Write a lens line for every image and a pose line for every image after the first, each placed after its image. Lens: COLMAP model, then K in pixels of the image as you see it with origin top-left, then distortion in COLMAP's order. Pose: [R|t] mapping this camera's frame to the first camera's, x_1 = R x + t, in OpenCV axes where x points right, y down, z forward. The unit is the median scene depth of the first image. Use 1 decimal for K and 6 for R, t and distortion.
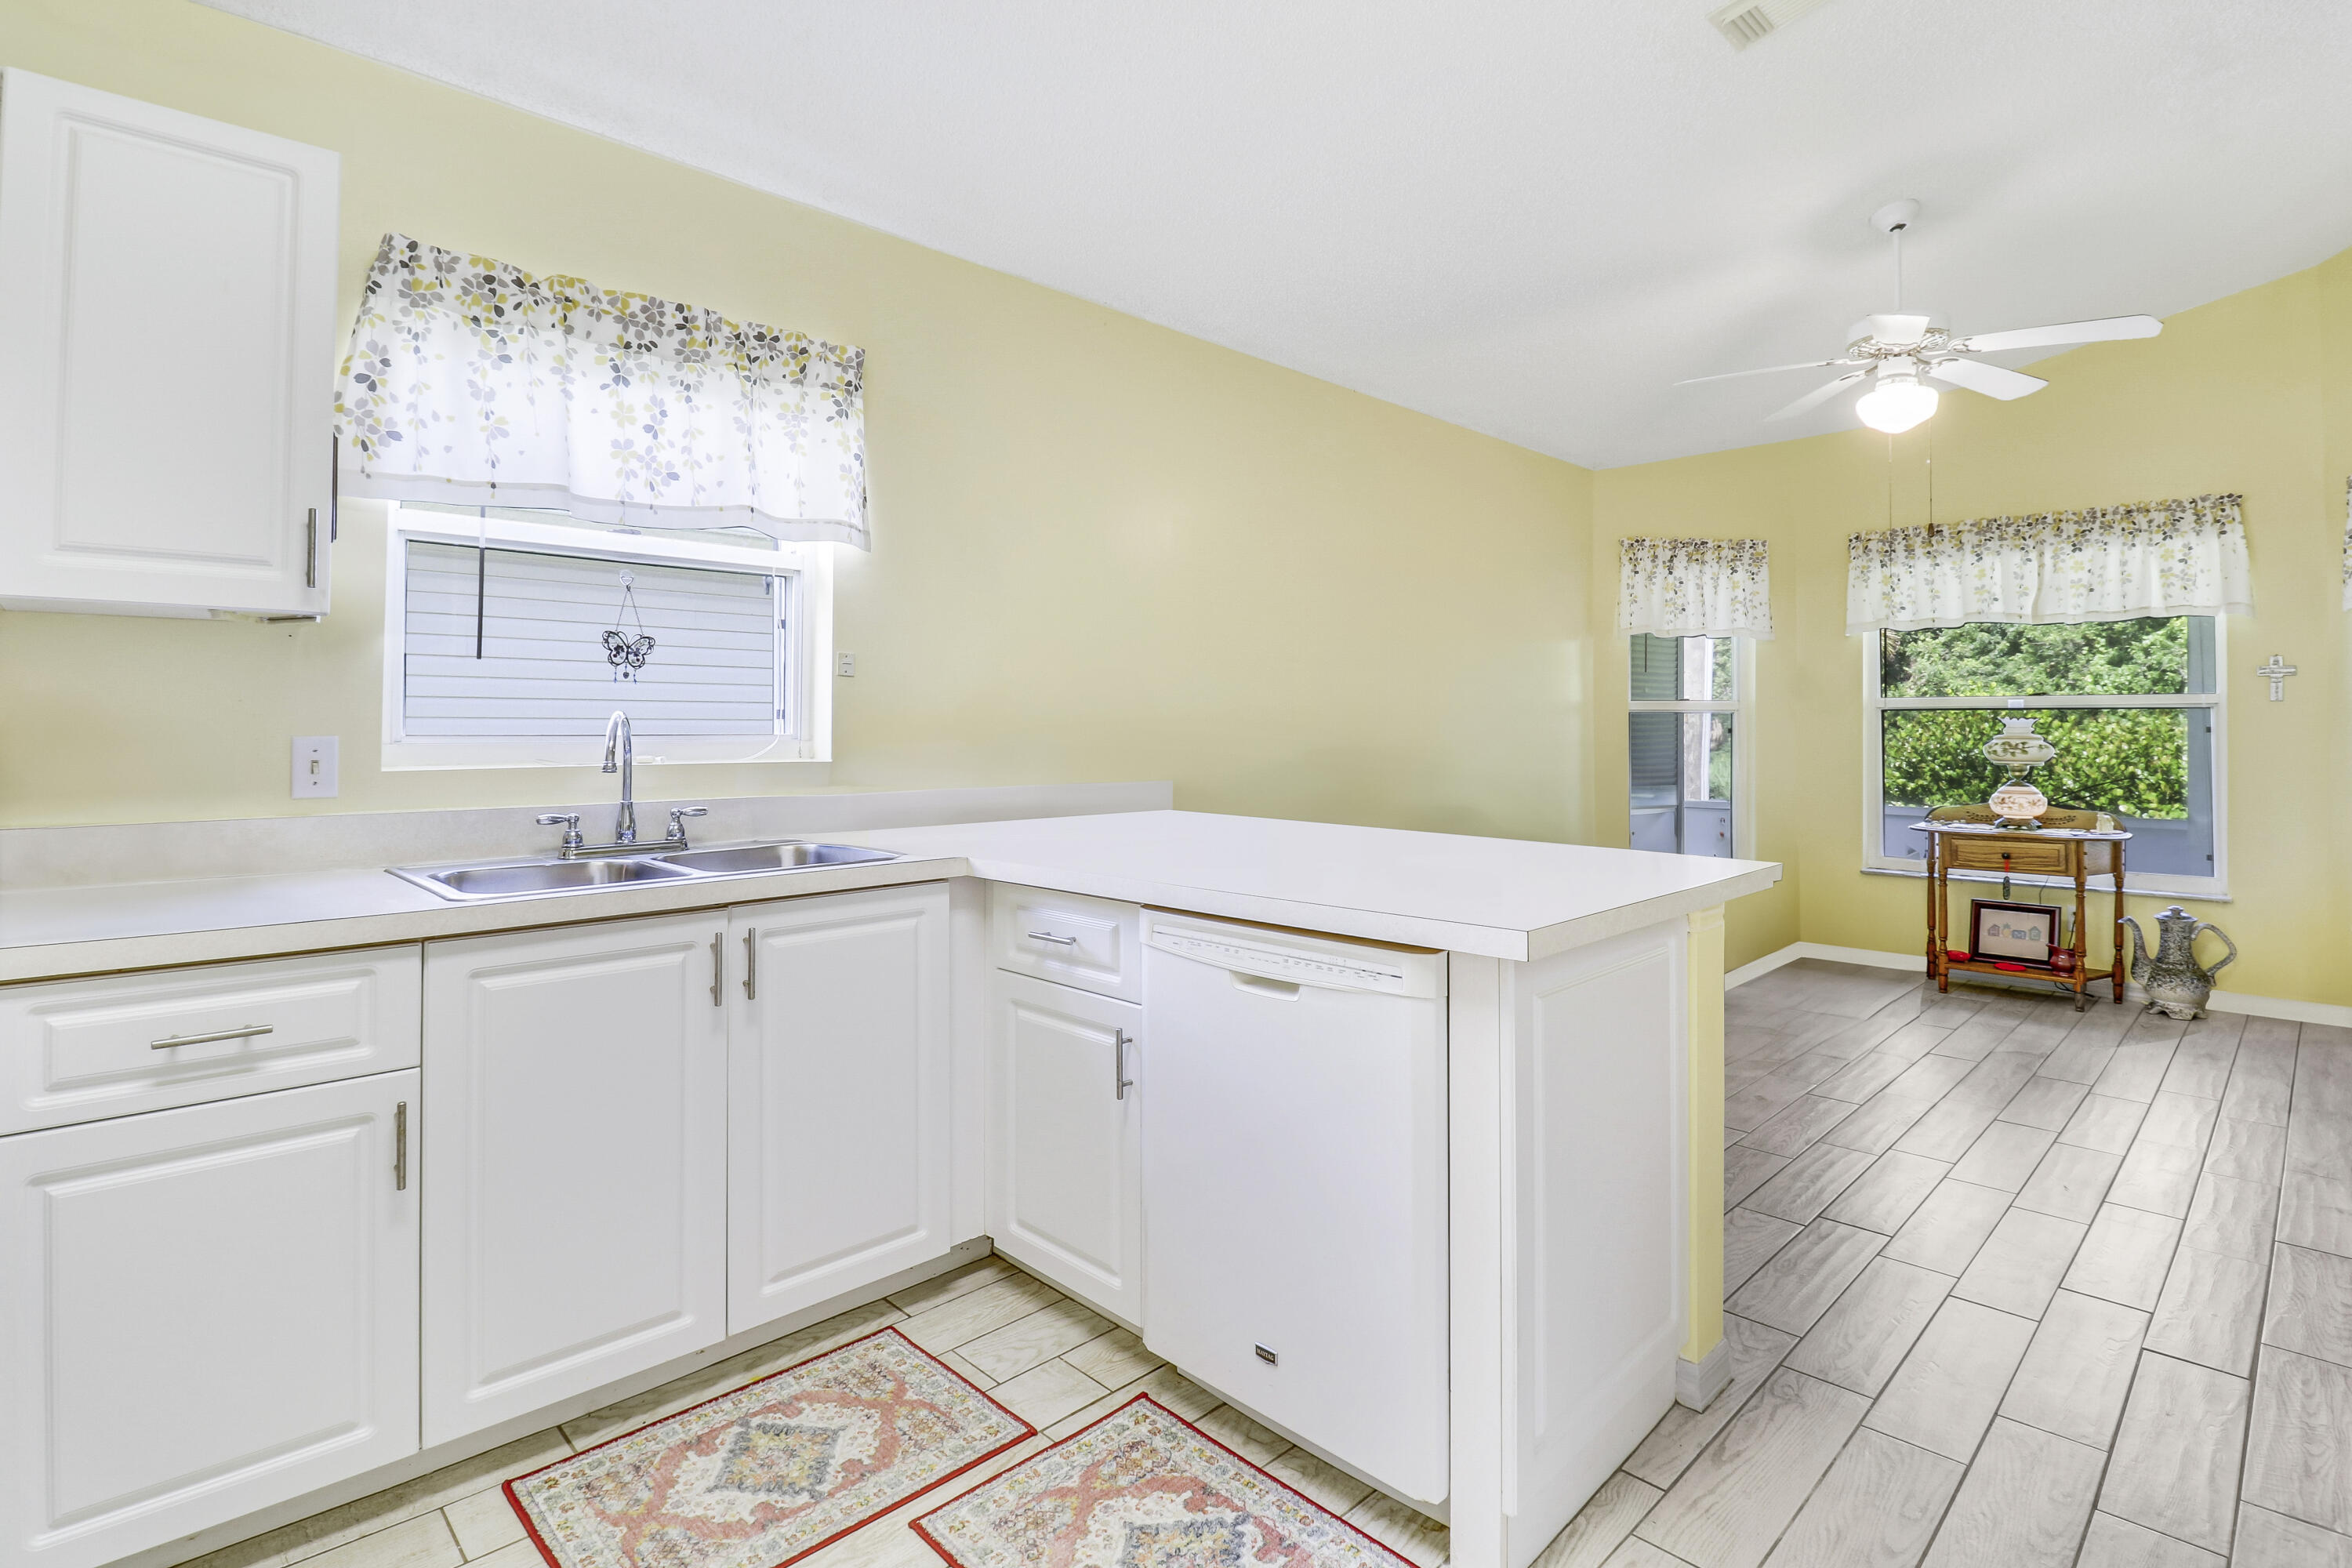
lens RADIAL K [[1125.3, 0, 1179.3], [0, 1125.3, 710.9], [0, 0, 1]] dist [-0.001021, -0.013820]
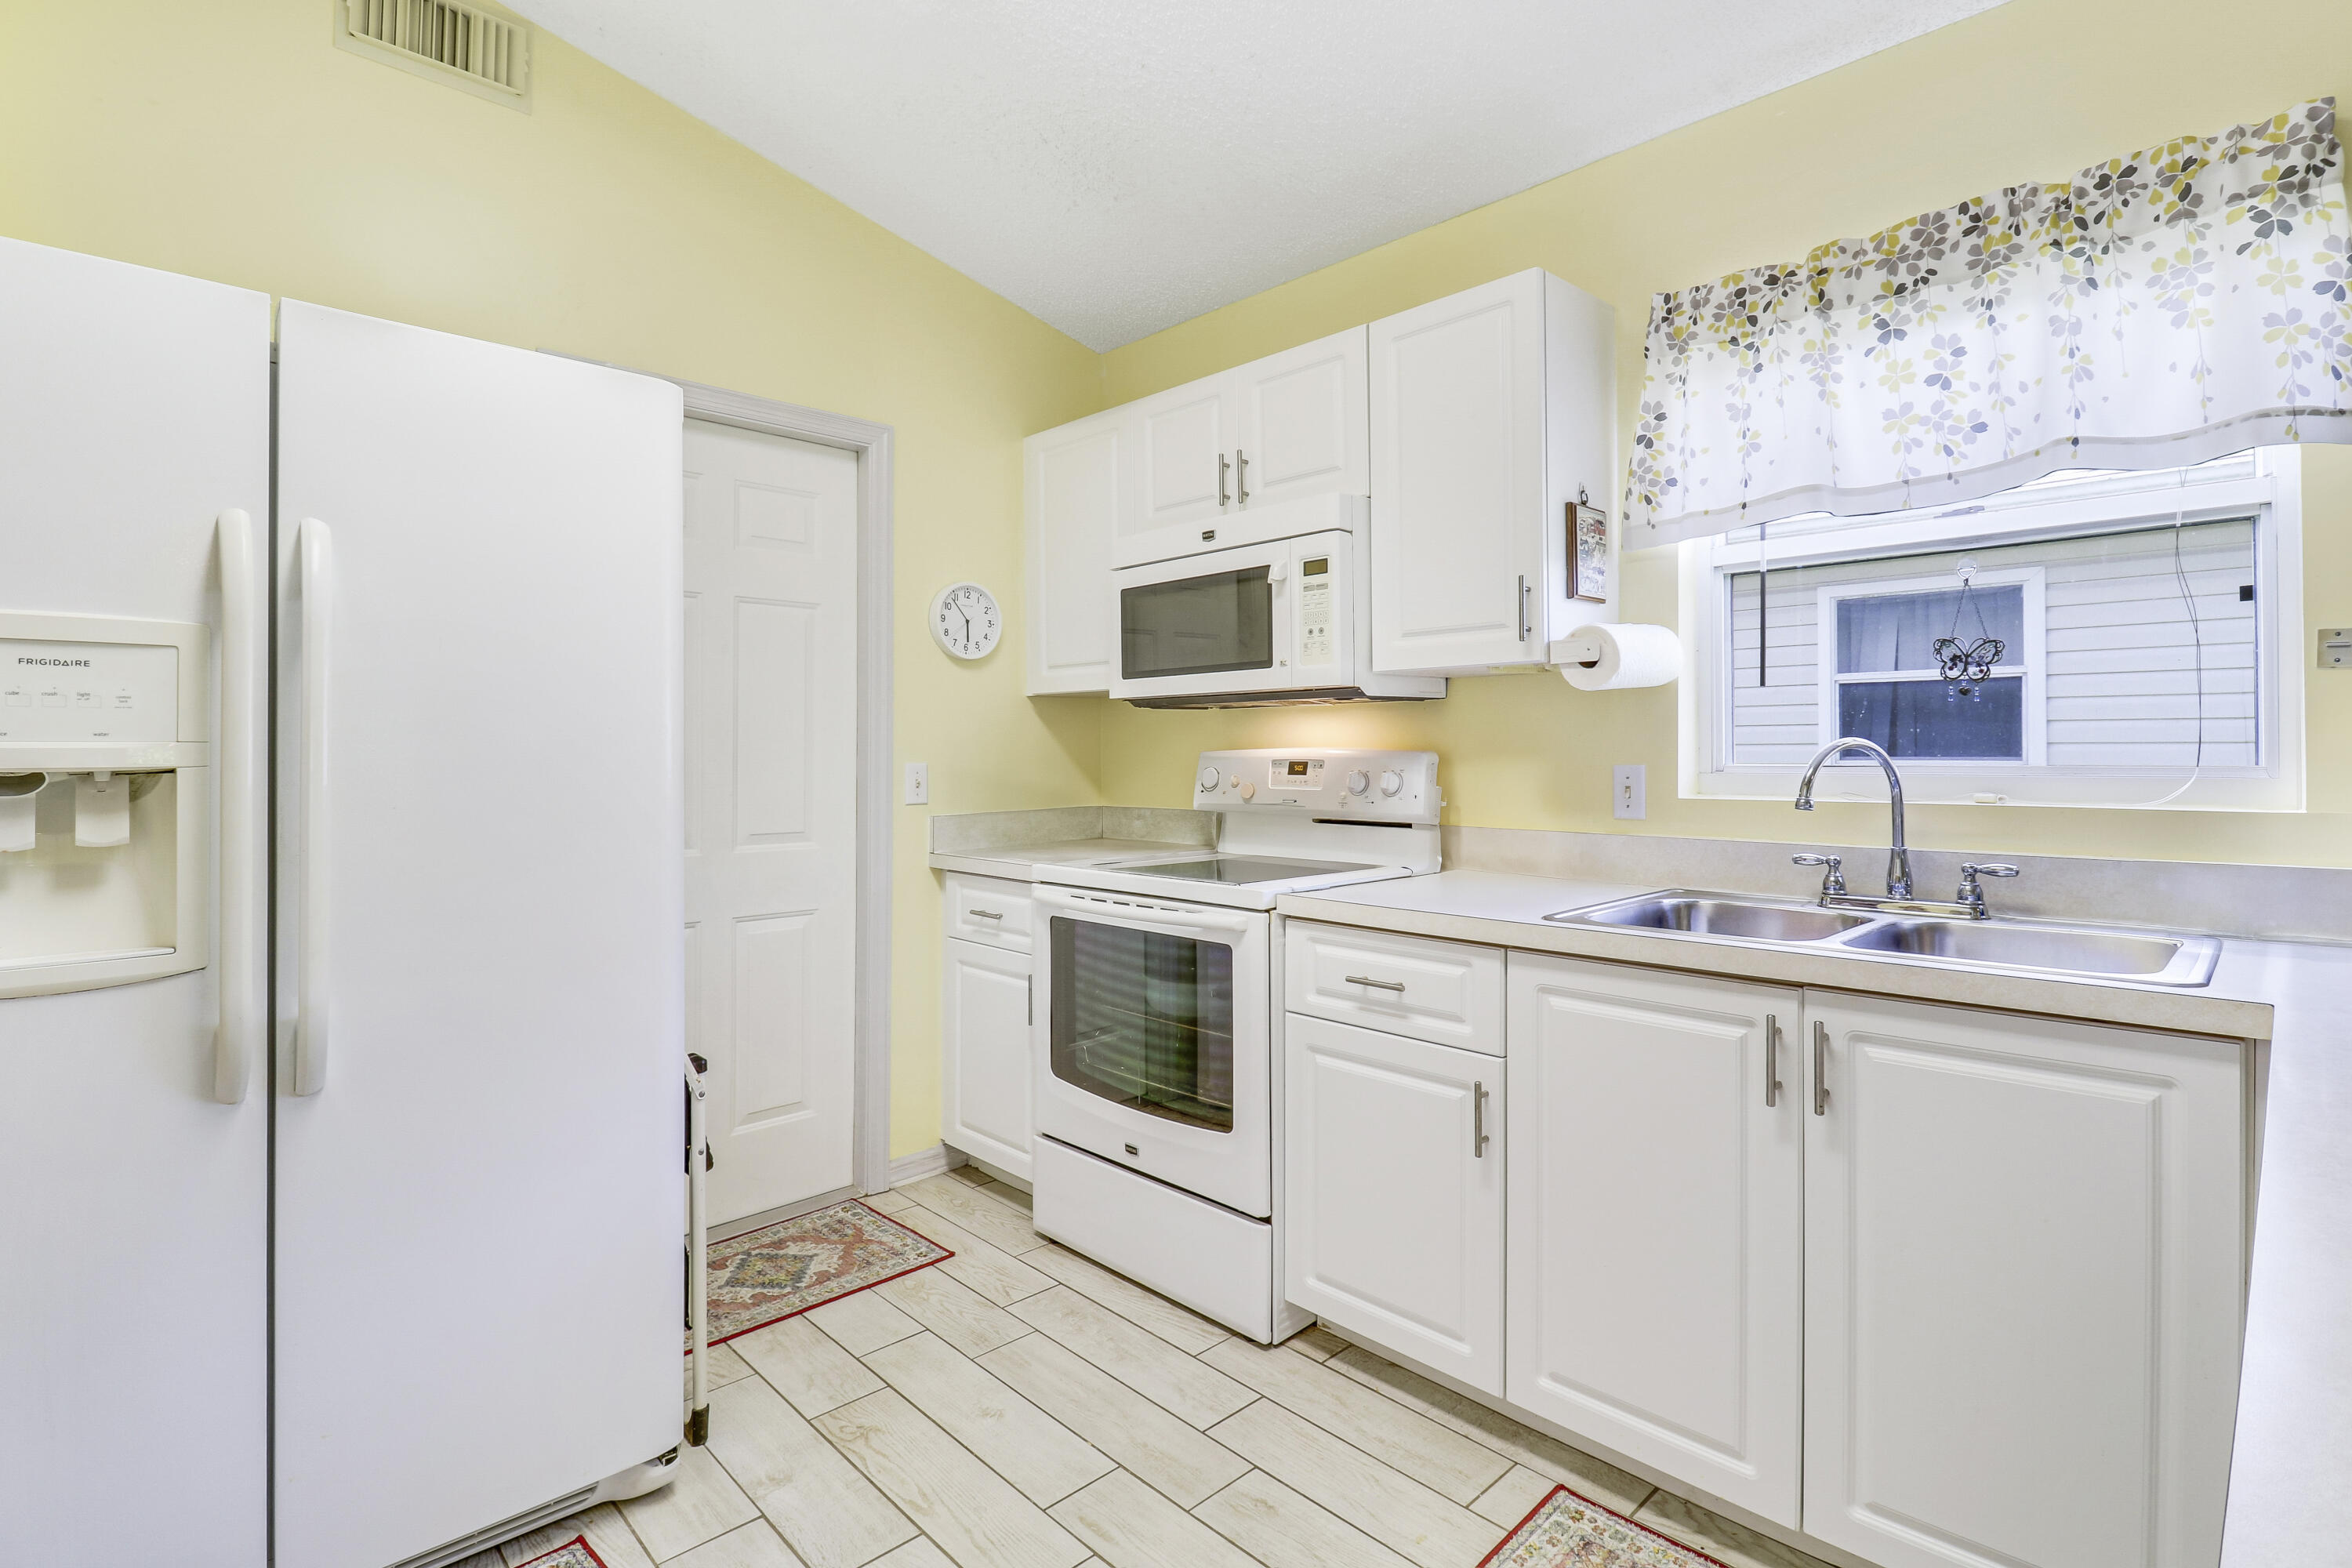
lens RADIAL K [[1110.2, 0, 1181.3], [0, 1110.2, 733.3], [0, 0, 1]] dist [0.003330, -0.014403]
pose [[-0.004946, -0.018344, -0.999819, 0.165119], [0.015710, 0.999707, -0.018420, 0.002116], [0.999864, -0.015799, -0.004657, 0.253501]]
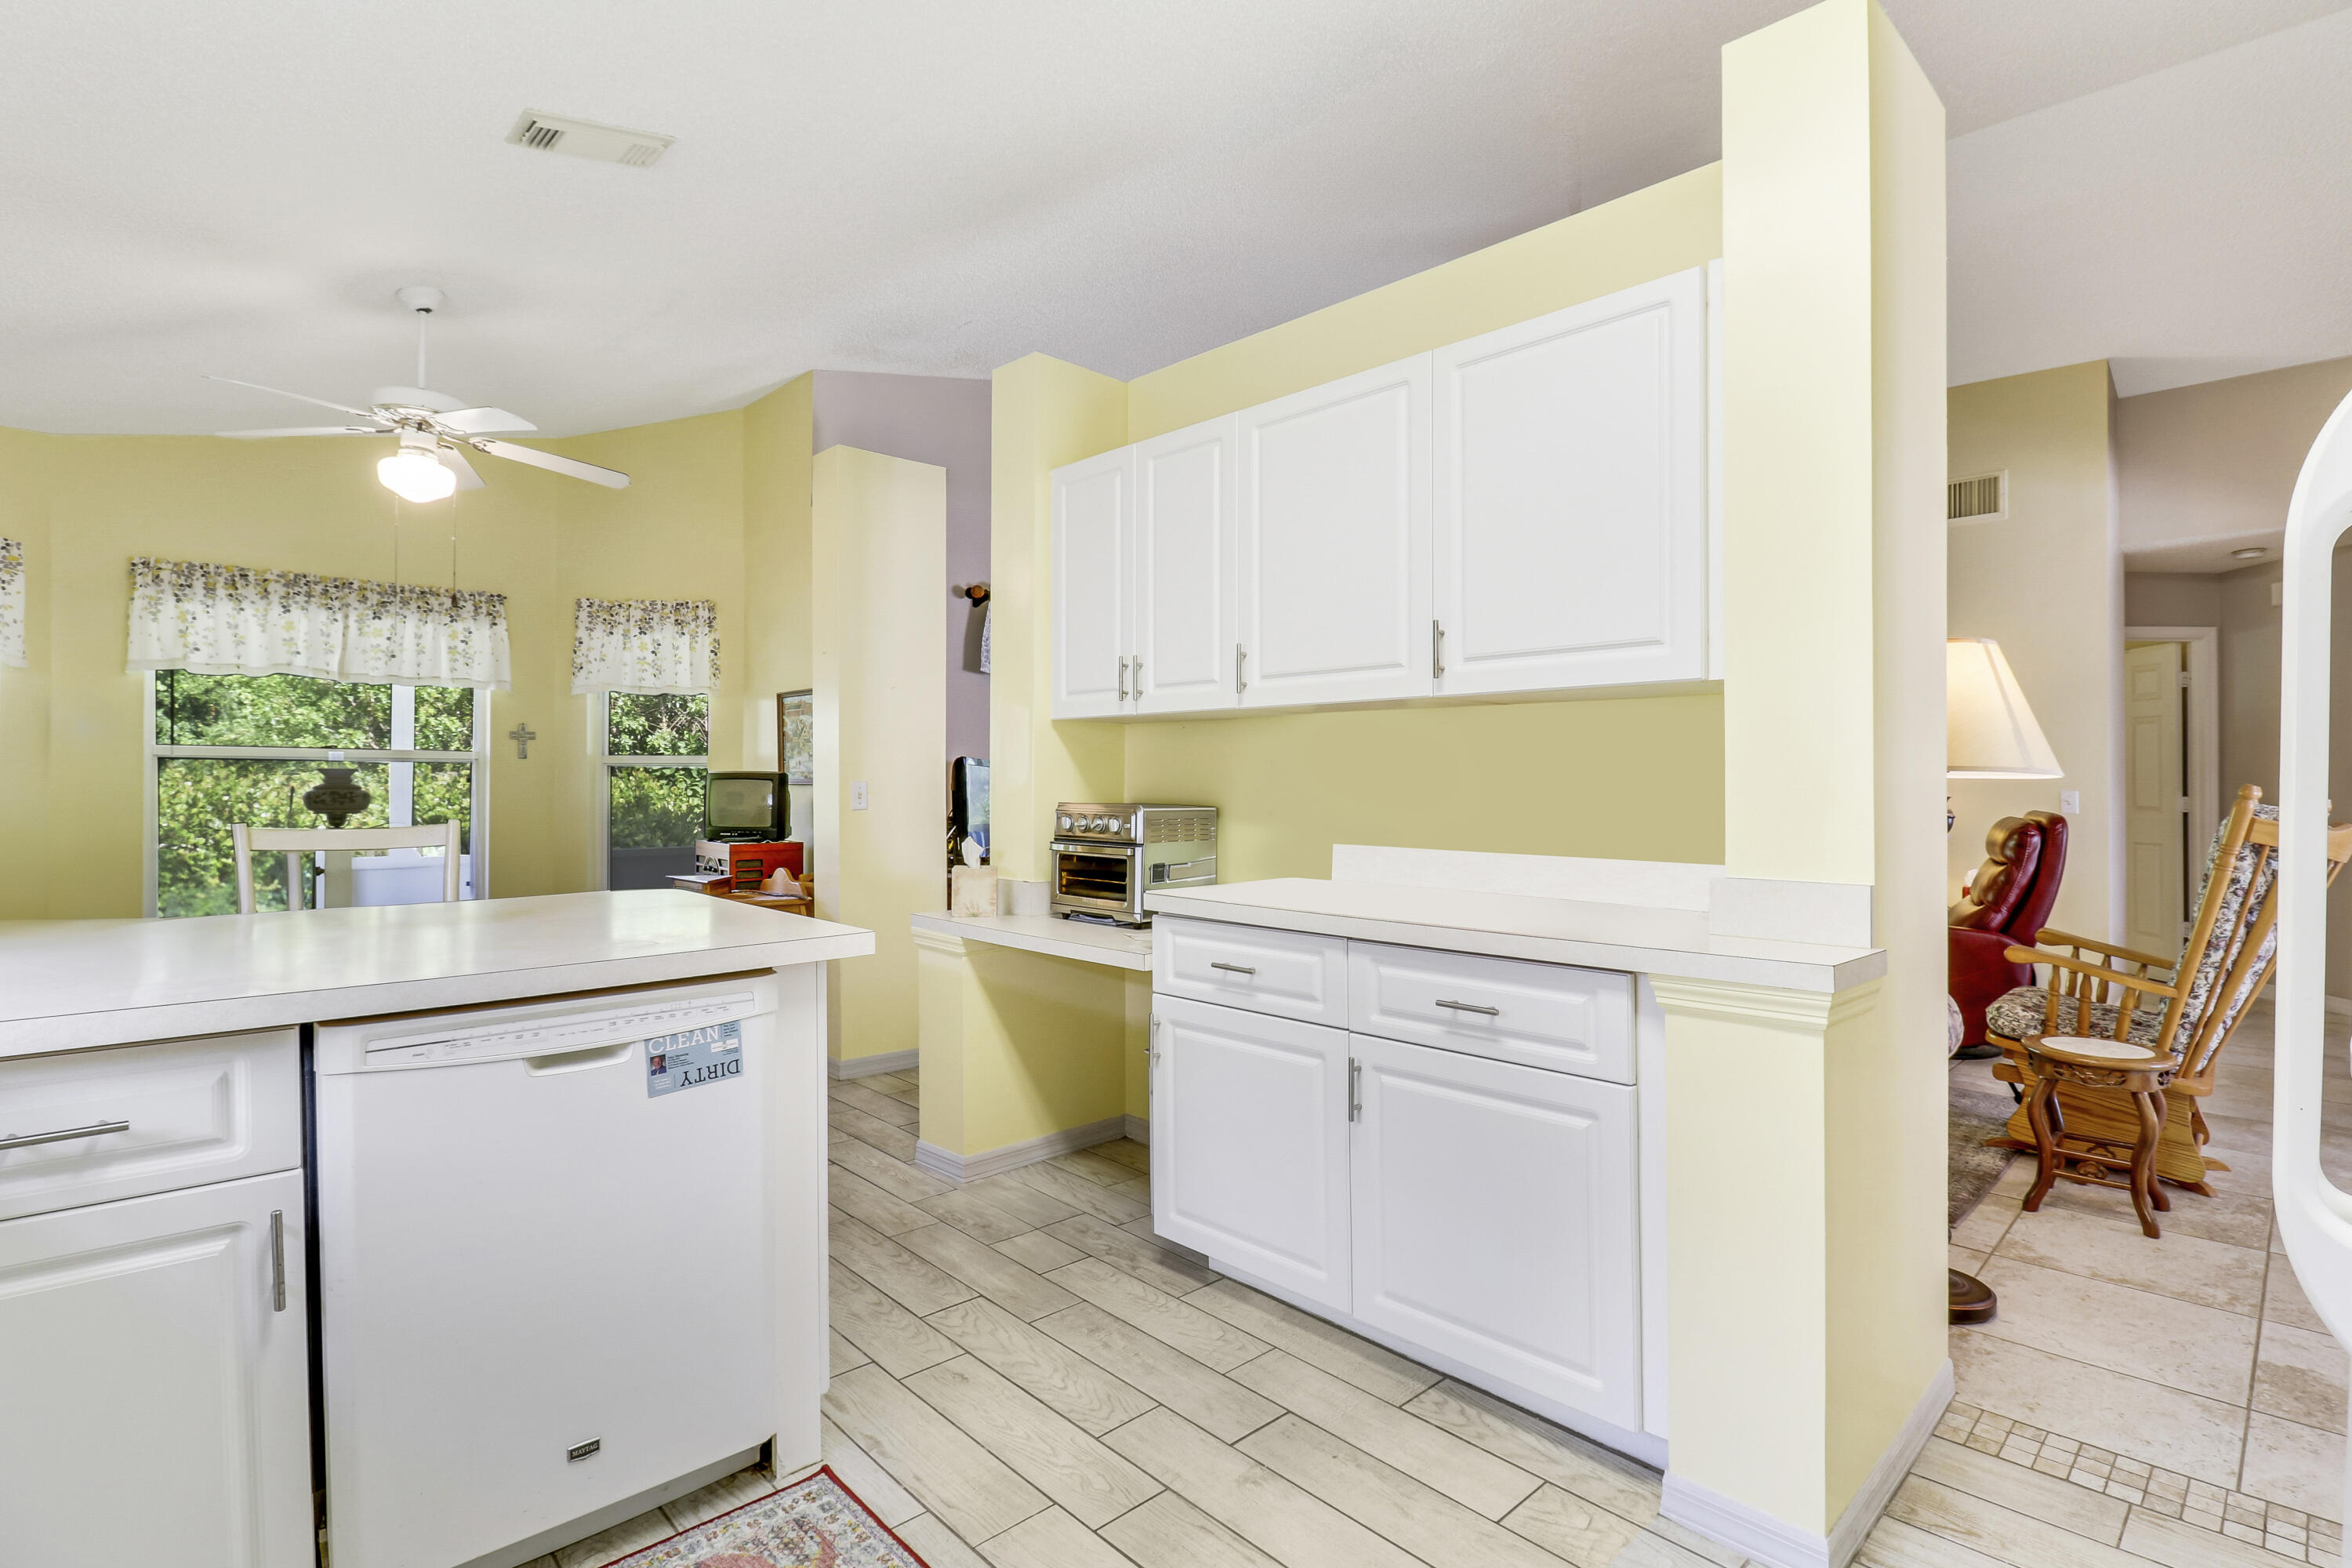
lens RADIAL K [[1124.0, 0, 1219.5], [0, 1124.0, 790.5], [0, 0, 1]] dist [-0.008773, -0.011910]
pose [[-0.021093, -0.007501, 0.999749, -0.329579], [-0.019326, 0.999788, 0.007093, 0.002909], [-0.999591, -0.019171, -0.021234, 0.194522]]
